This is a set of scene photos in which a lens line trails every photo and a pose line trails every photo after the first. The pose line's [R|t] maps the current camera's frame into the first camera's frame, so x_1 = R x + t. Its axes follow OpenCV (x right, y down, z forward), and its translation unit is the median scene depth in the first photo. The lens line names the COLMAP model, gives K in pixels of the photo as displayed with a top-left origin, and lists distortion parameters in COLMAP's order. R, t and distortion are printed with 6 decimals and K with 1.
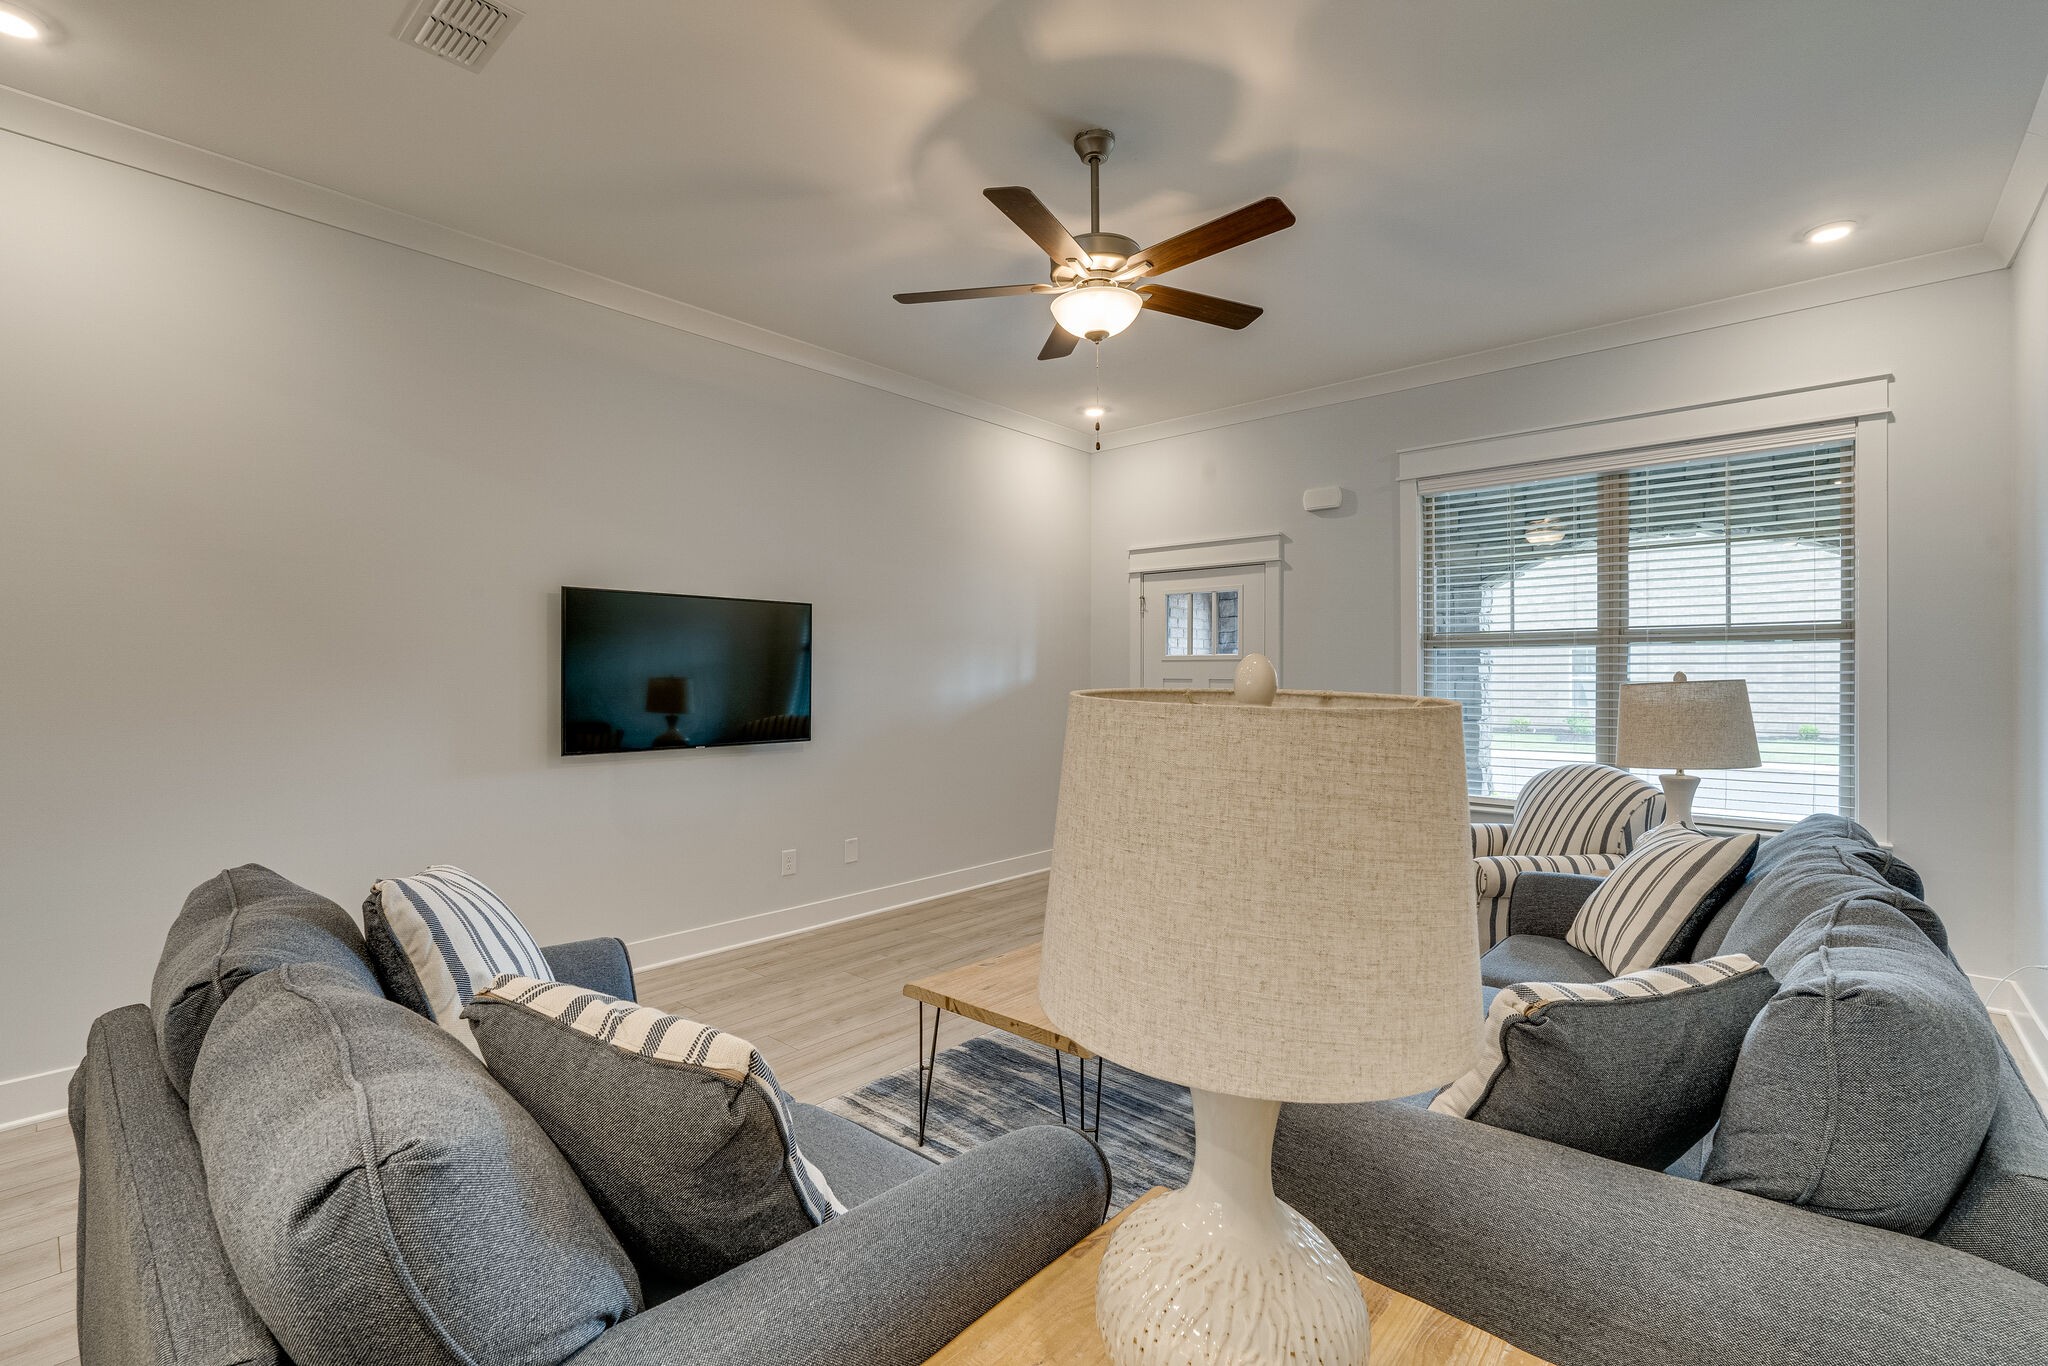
lens RADIAL K [[910.8, 0, 1006.3], [0, 910.8, 678.0], [0, 0, 1]] dist [-0.003301, 0.001058]
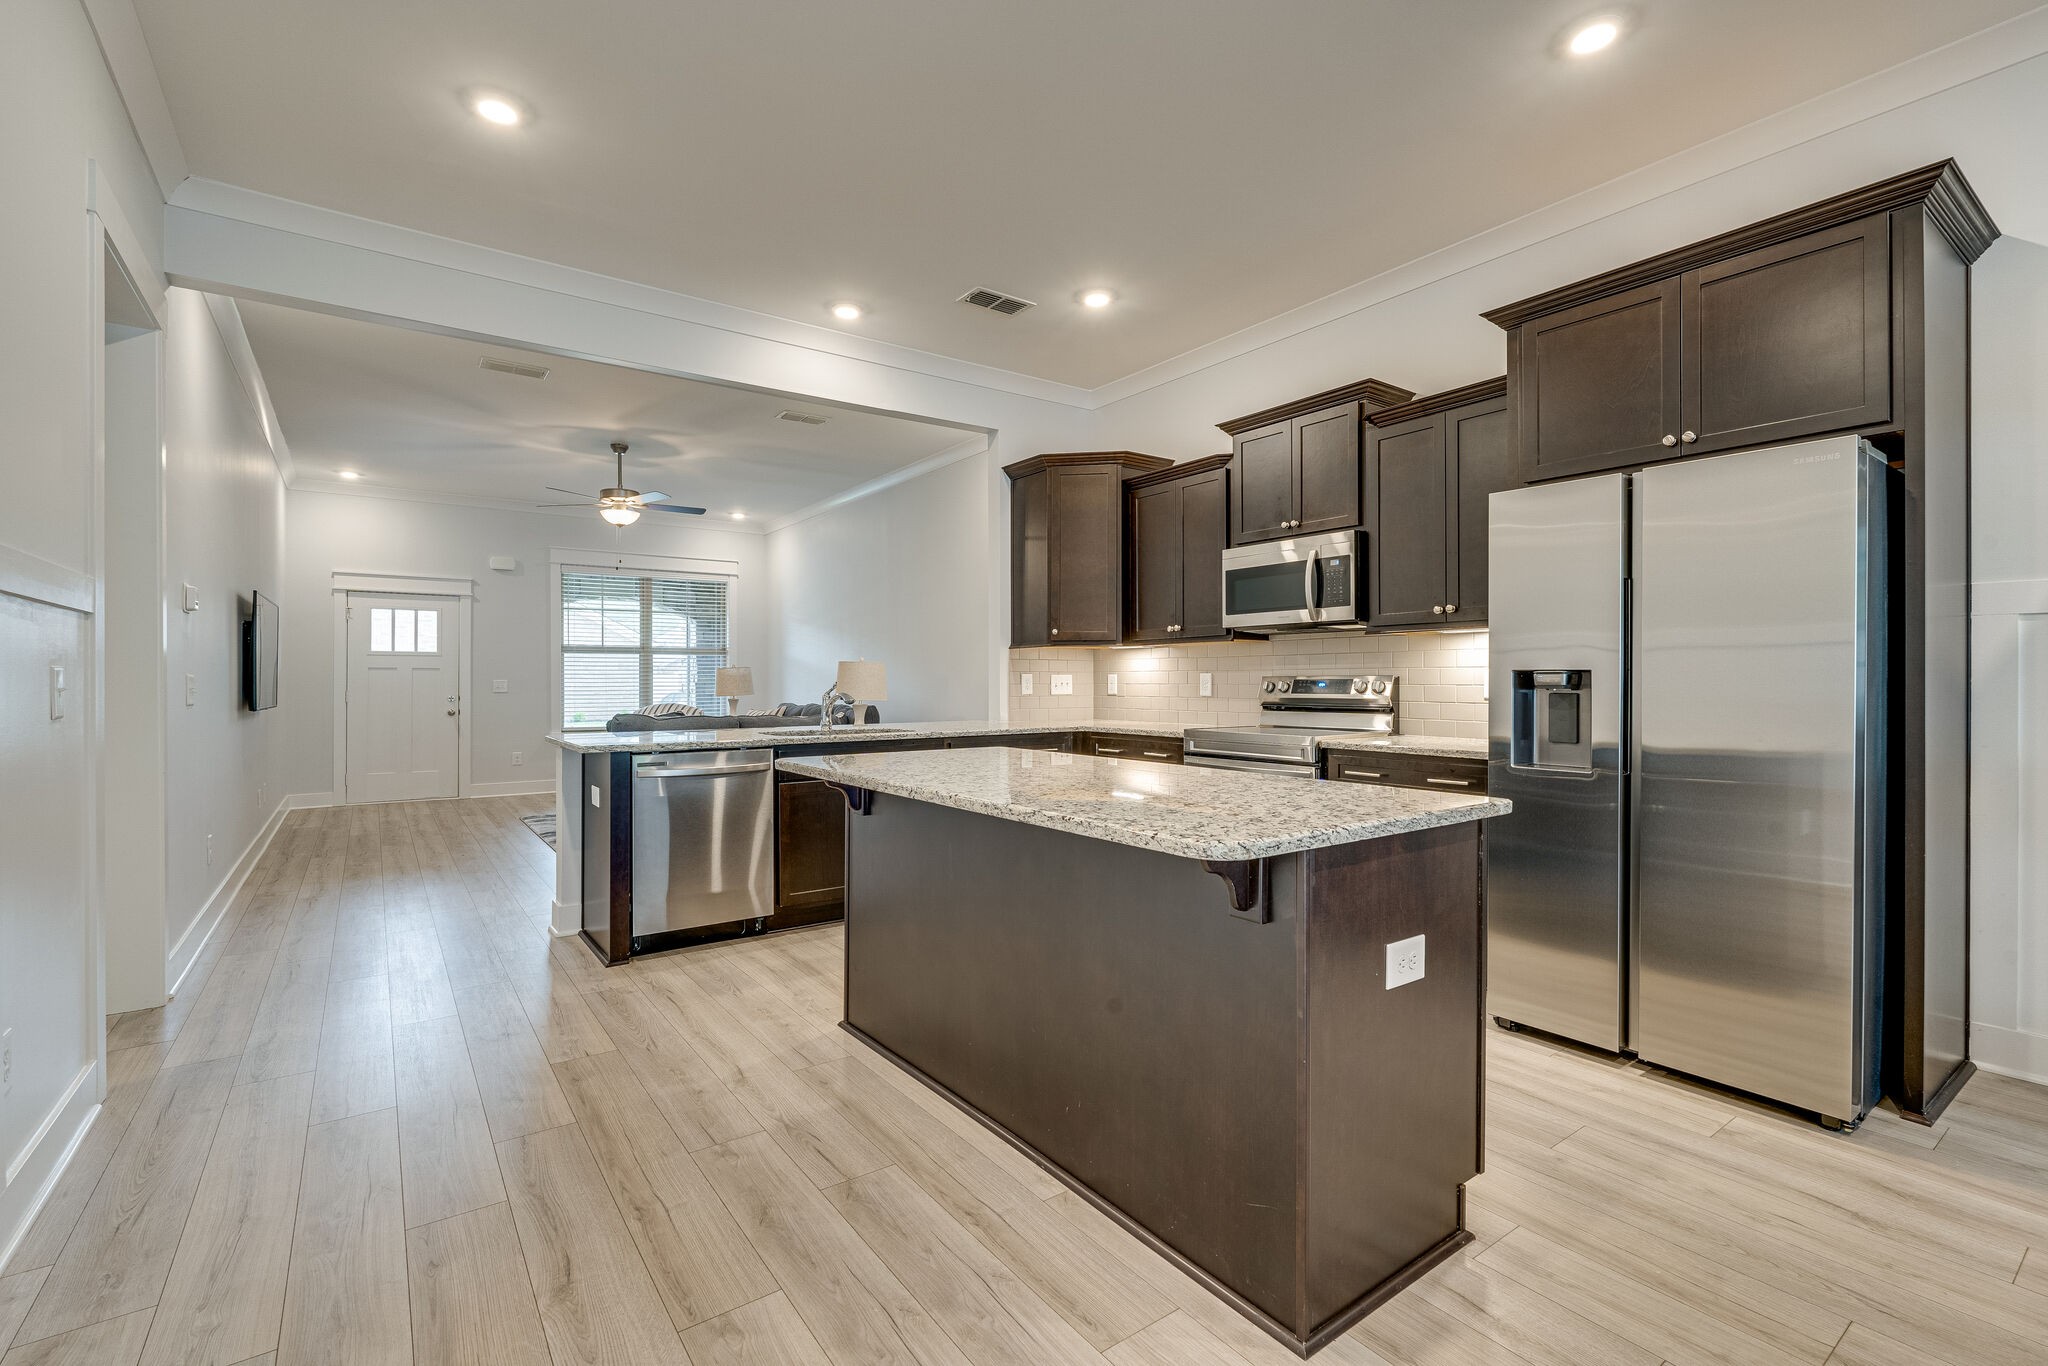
lens RADIAL K [[910.8, 0, 1008.1], [0, 910.8, 684.2], [0, 0, 1]] dist [-0.003301, 0.001058]
pose [[0.220085, -0.002825, 0.975477, -1.339915], [0.004588, 0.999988, 0.001861, 0.038556], [-0.975470, 0.004066, 0.220096, -0.369737]]
